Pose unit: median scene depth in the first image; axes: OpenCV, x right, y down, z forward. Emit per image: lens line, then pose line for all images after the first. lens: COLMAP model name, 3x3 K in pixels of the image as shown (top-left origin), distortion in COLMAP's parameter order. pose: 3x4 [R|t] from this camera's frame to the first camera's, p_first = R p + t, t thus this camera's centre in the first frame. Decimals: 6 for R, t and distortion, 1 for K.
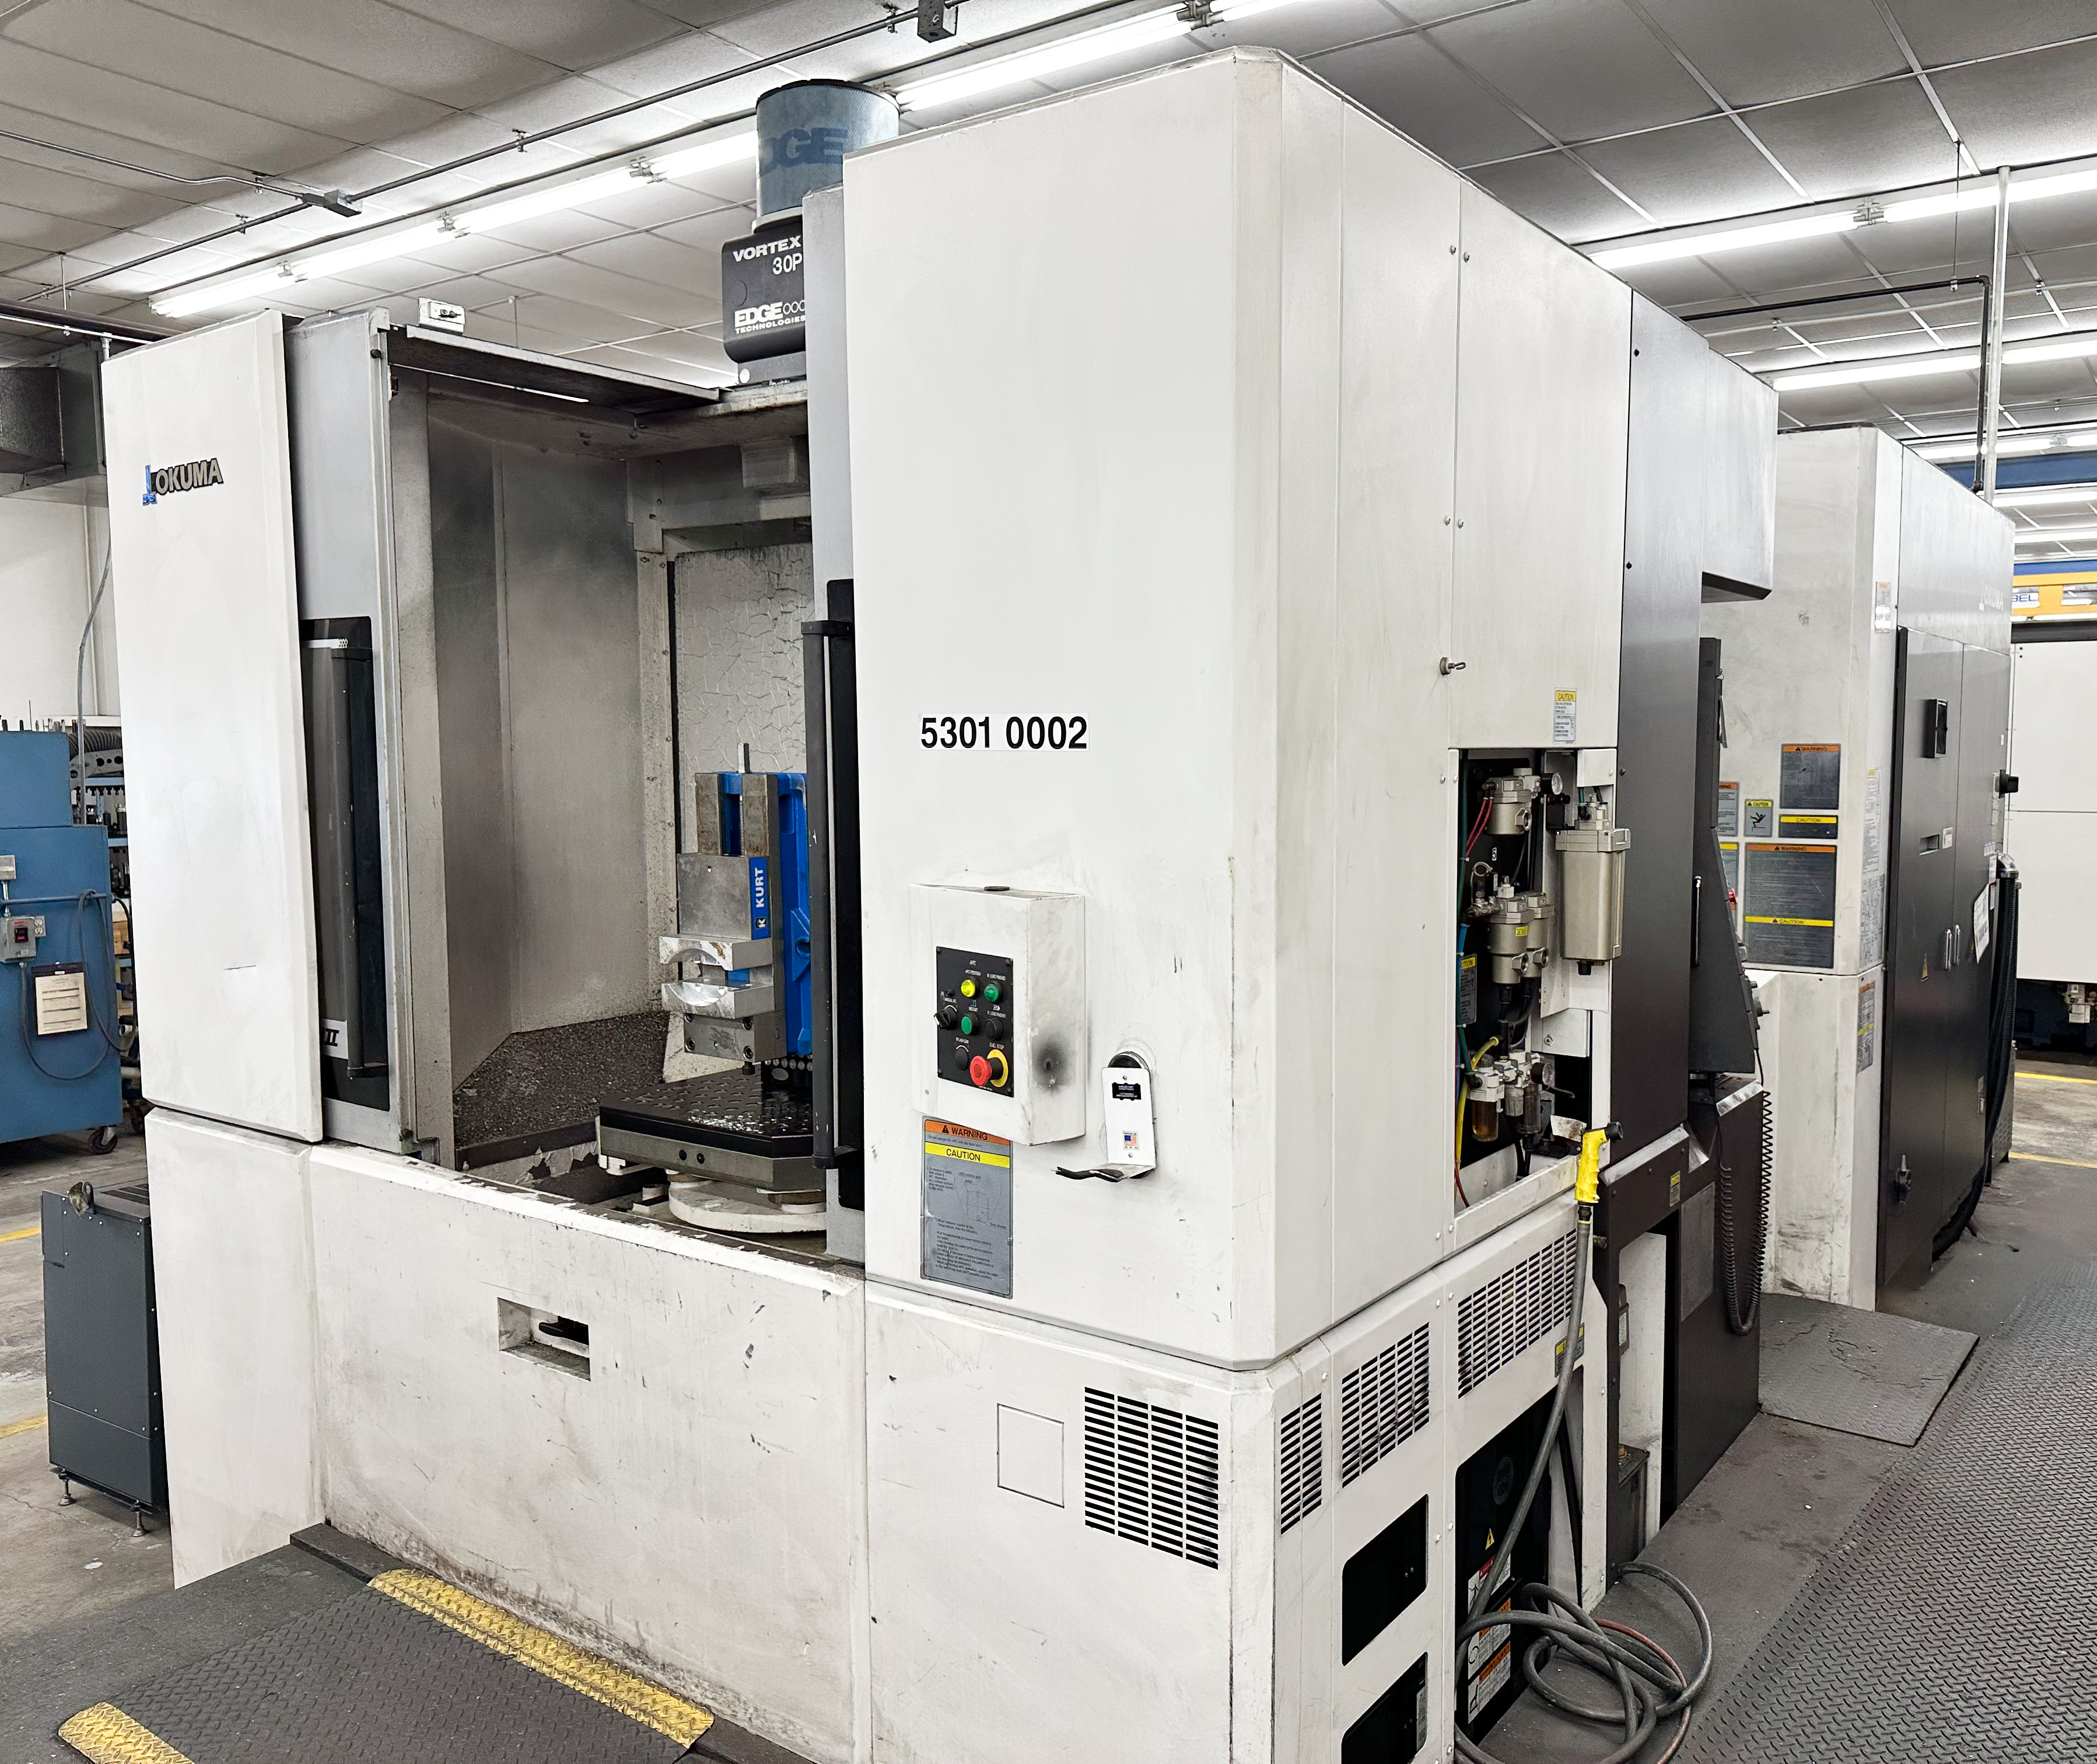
lens RADIAL K [[1701.5, 0, 1048.5], [0, 1701.5, 882.0], [0, 0, 1]] dist [0.109533, -0.181655]
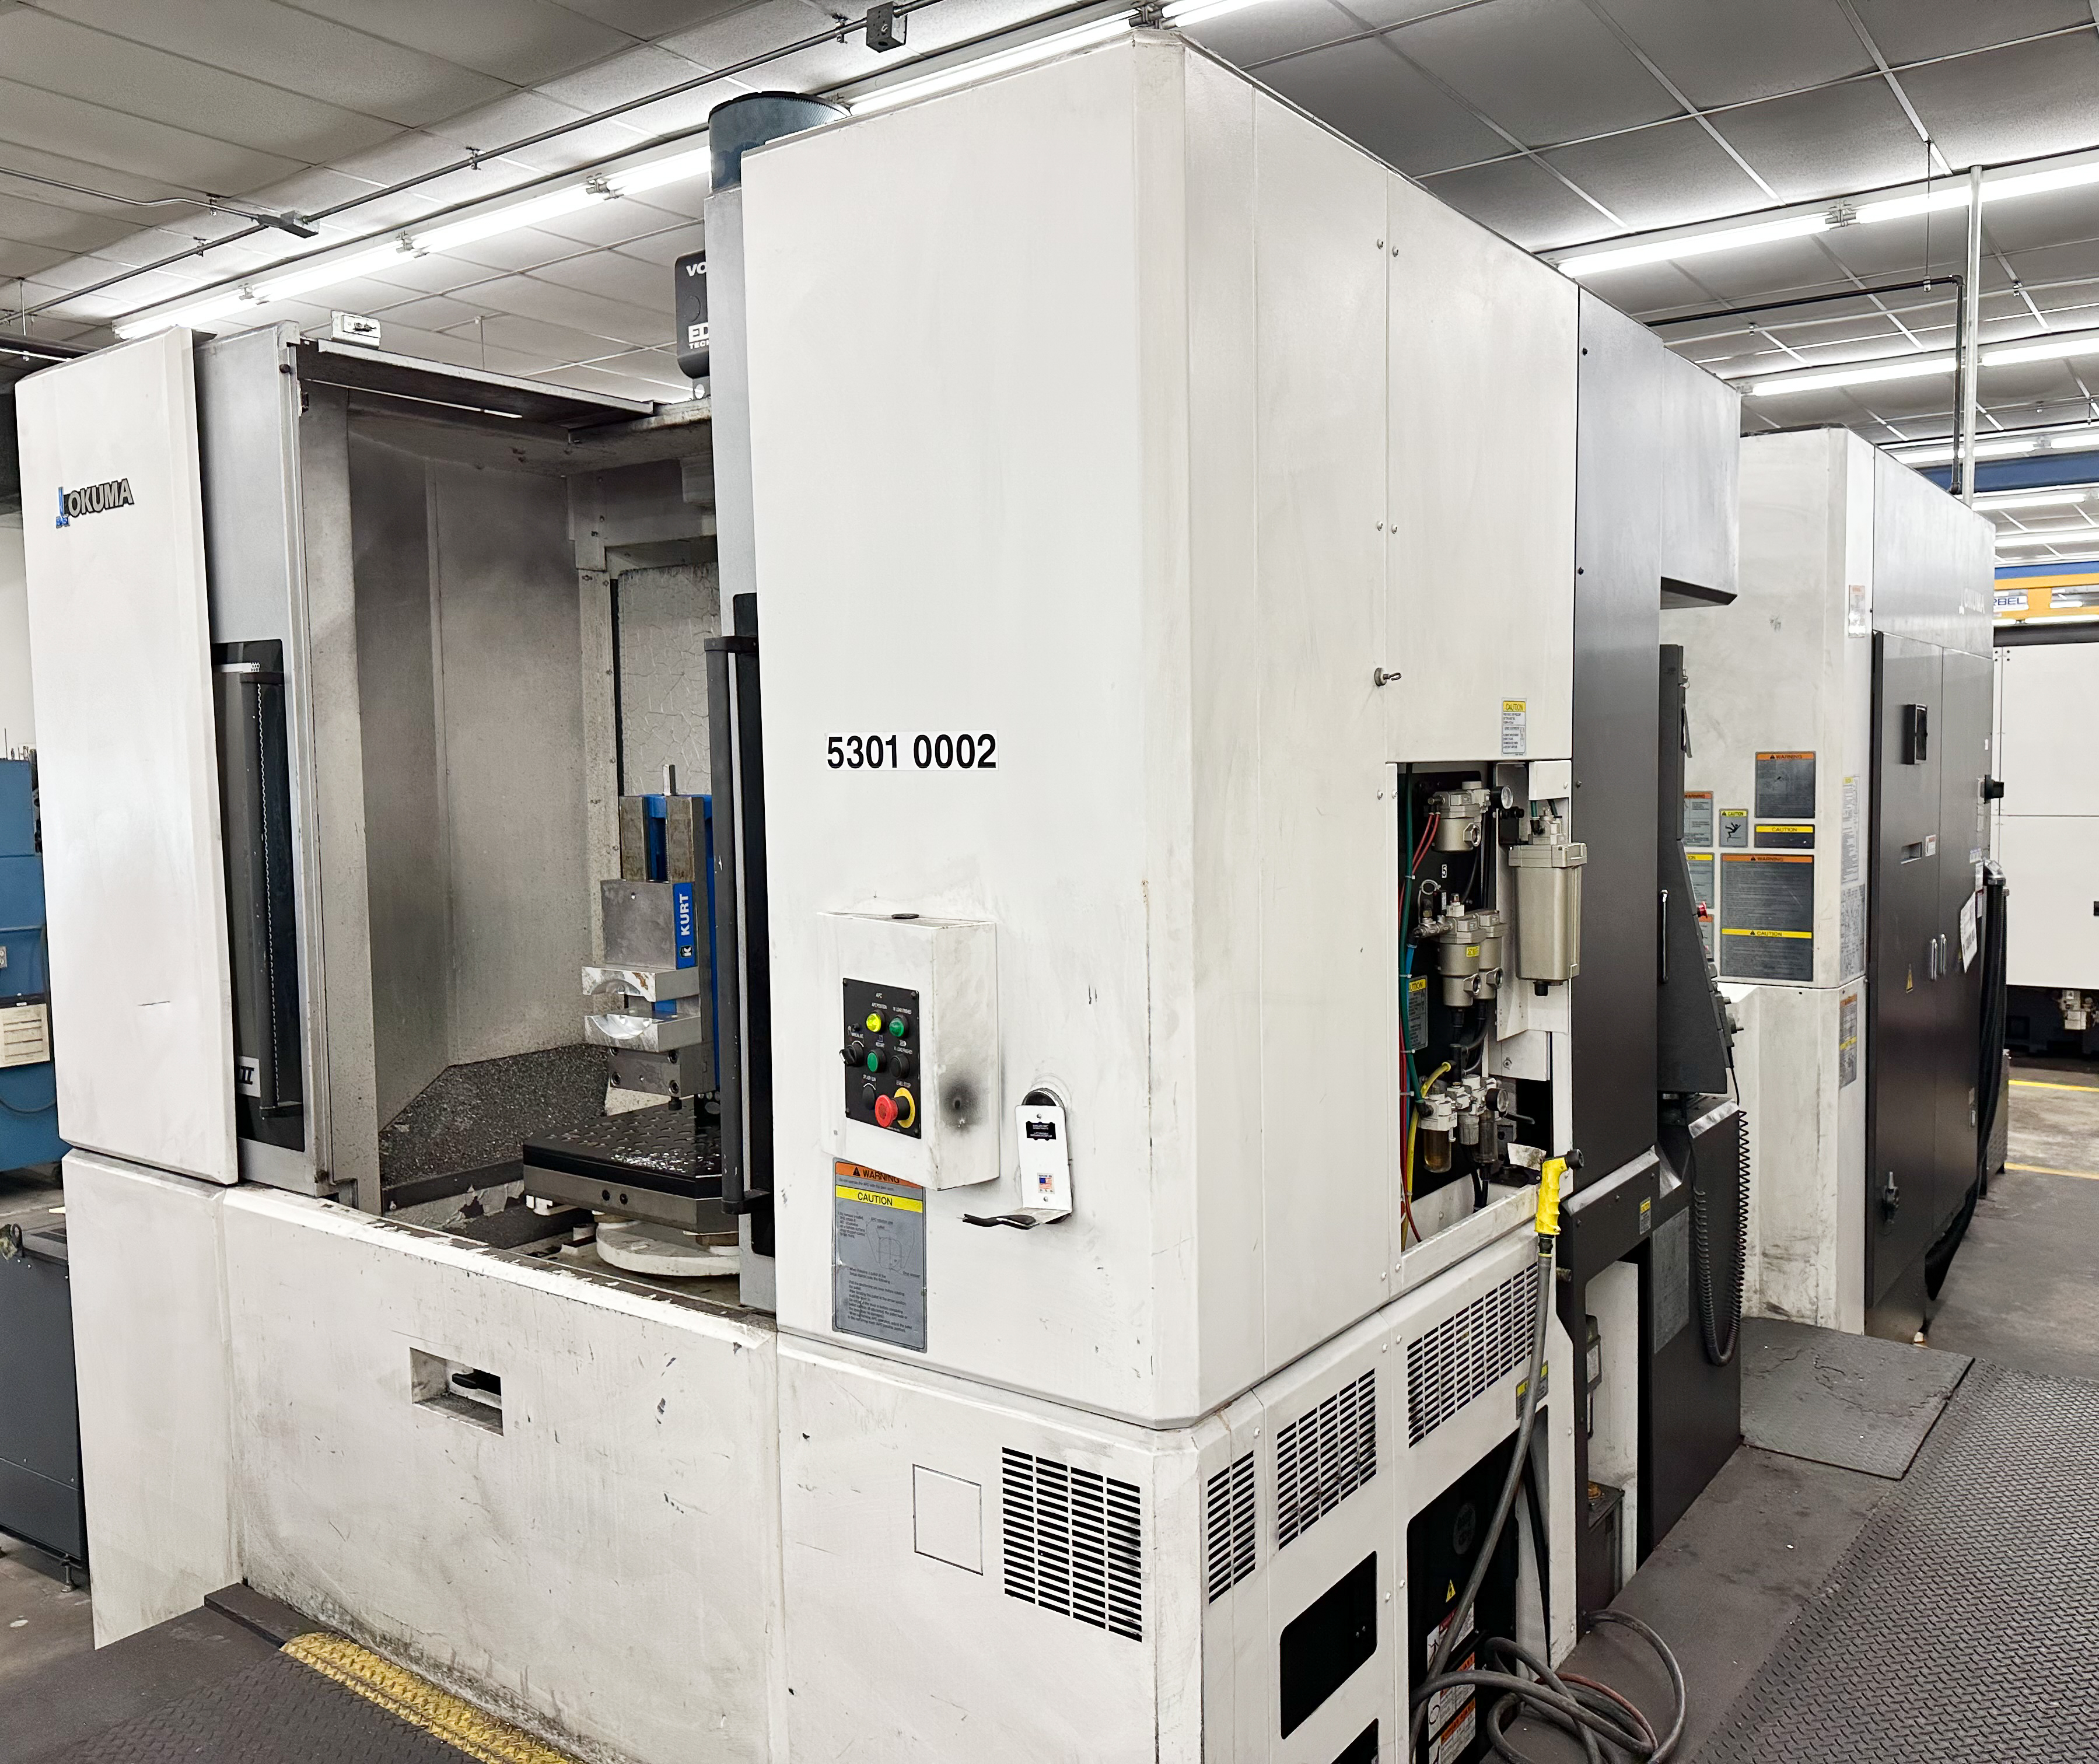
lens RADIAL K [[1700.4, 0, 1046.0], [0, 1700.4, 864.6], [0, 0, 1]] dist [0.099462, -0.160271]
pose [[0.999926, -0.012120, -0.001192, 0.034736], [0.012096, 0.999757, -0.018419, -0.004612], [0.001415, 0.018403, 0.999830, 0.037905]]
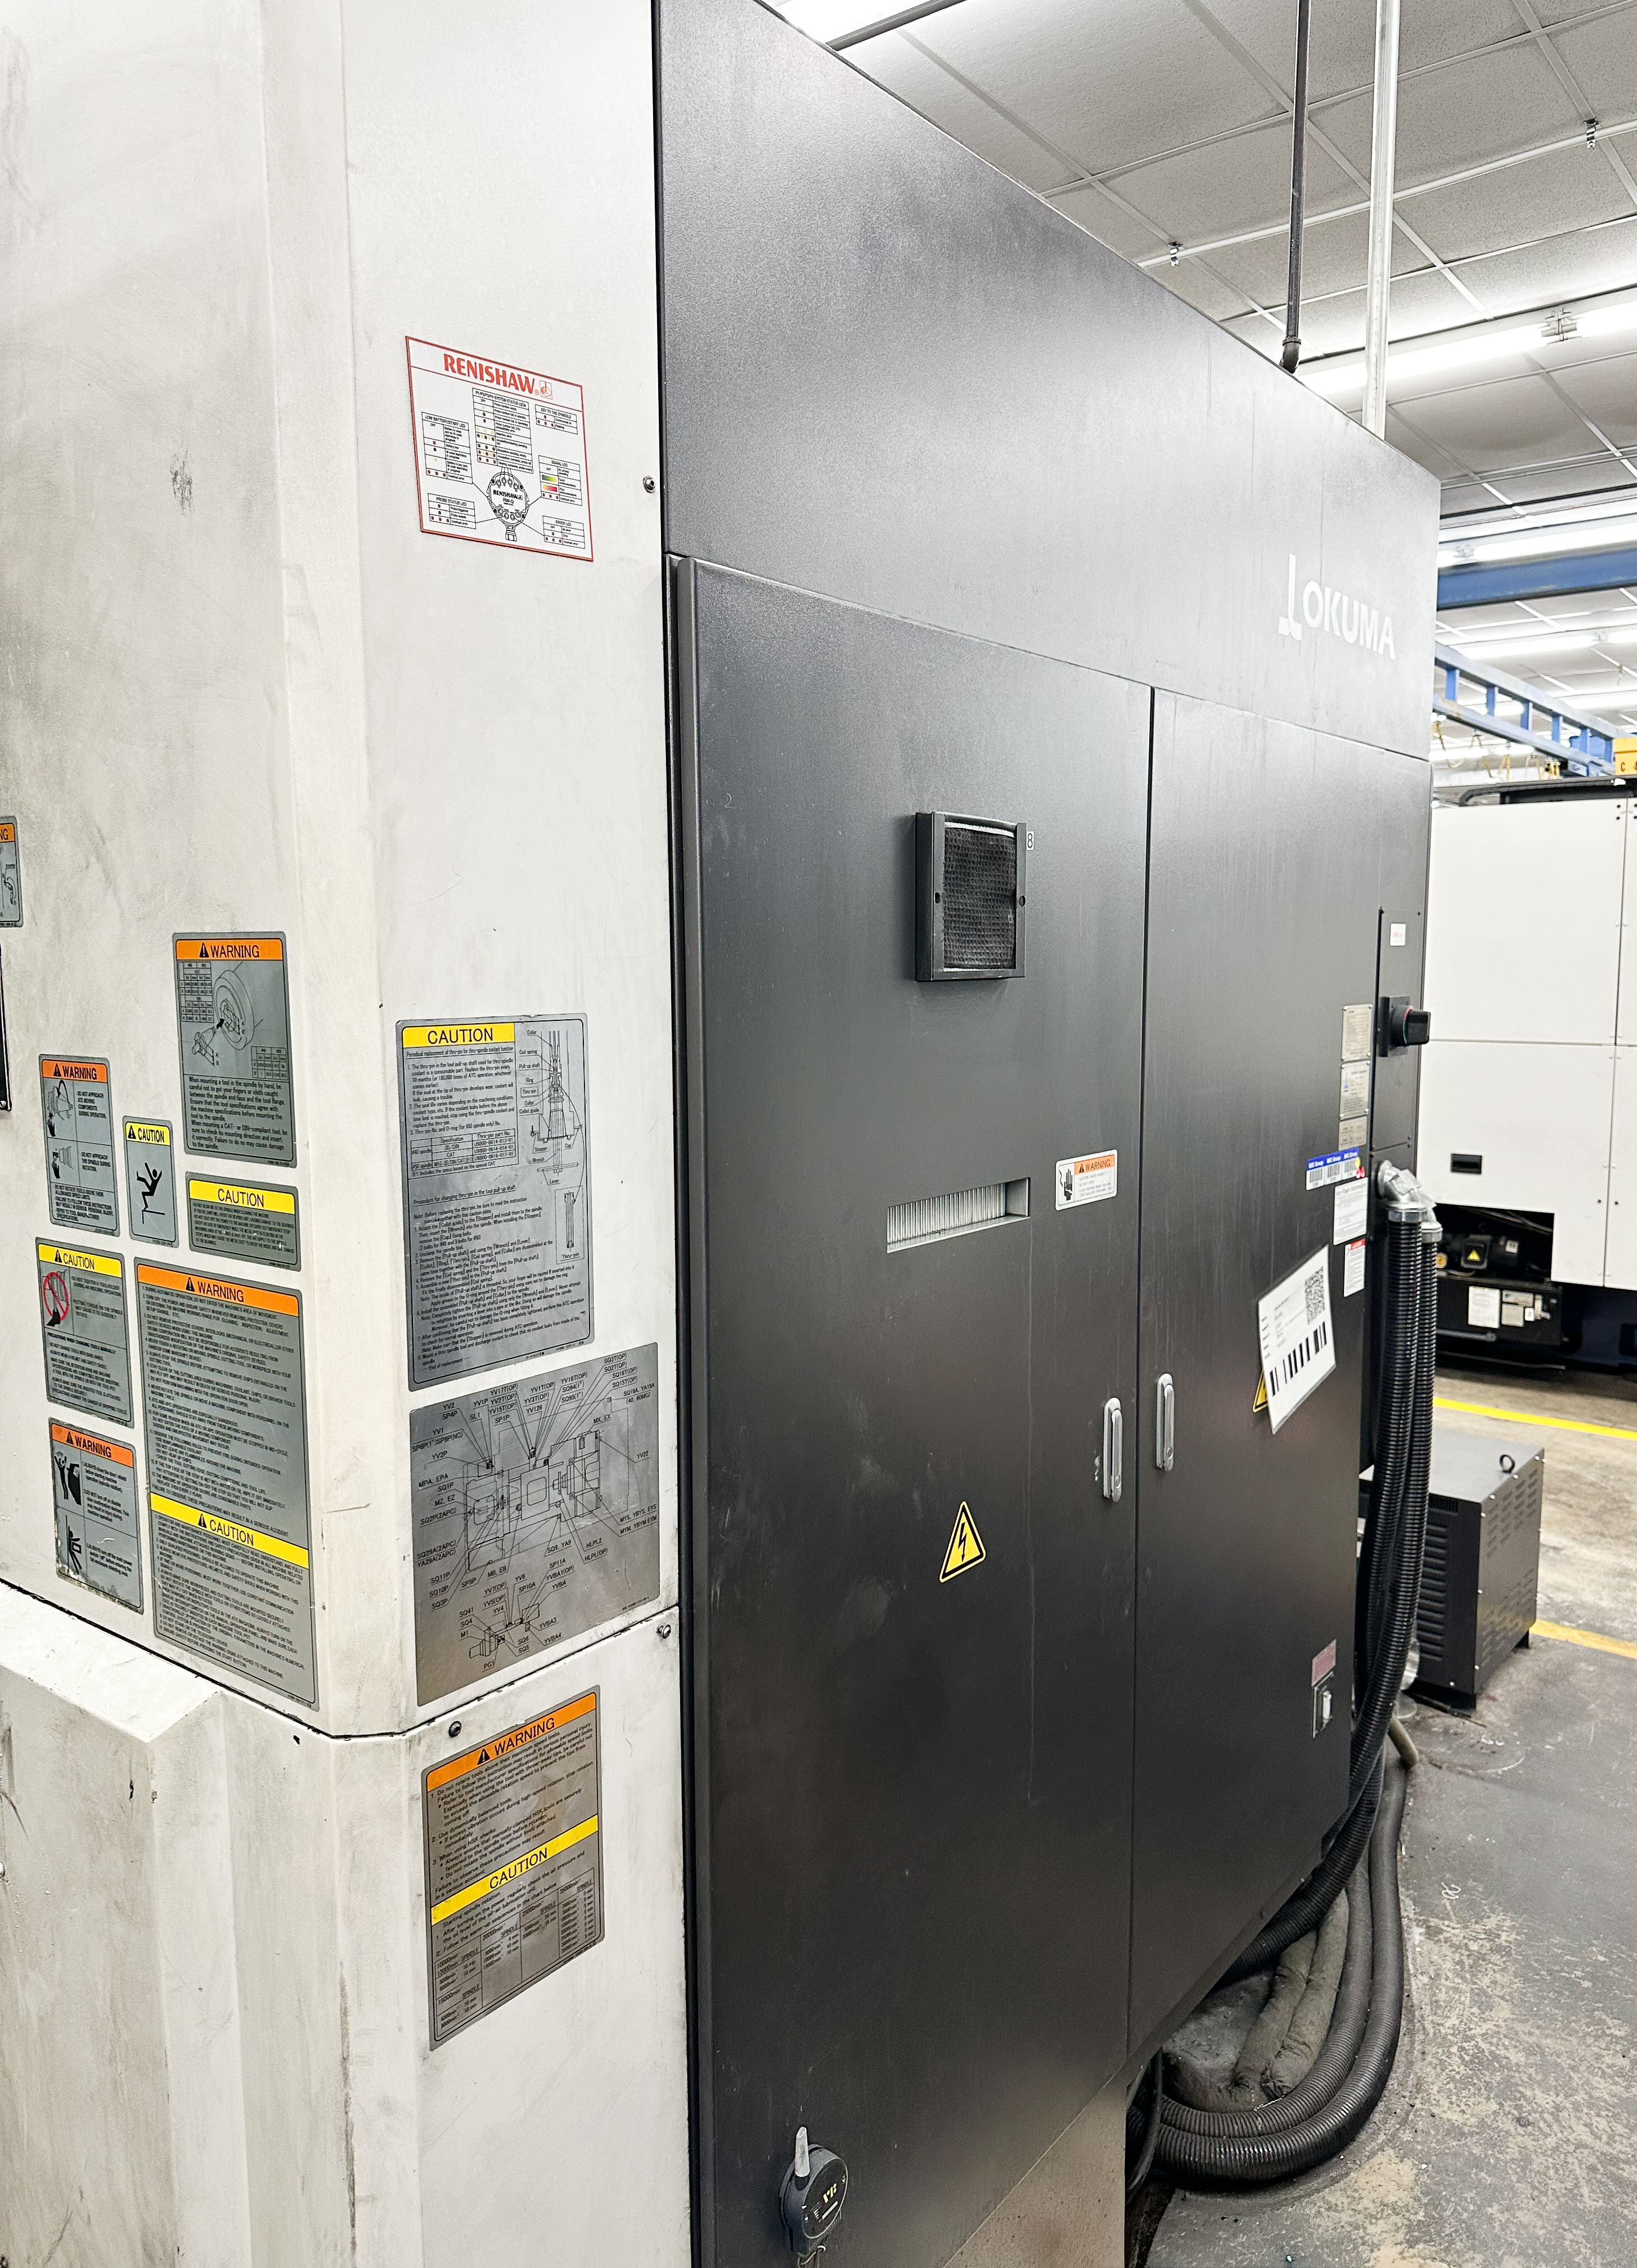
lens RADIAL K [[1636.8, 0, 818.5], [0, 1636.8, 1134.0], [0, 0, 1]] dist [0.002305, 0.000933]
pose [[0.999722, 0.001228, -0.023535, 0.801916], [-0.000535, 0.999566, 0.029442, -0.080525], [0.023561, -0.029422, 0.999289, 1.074917]]
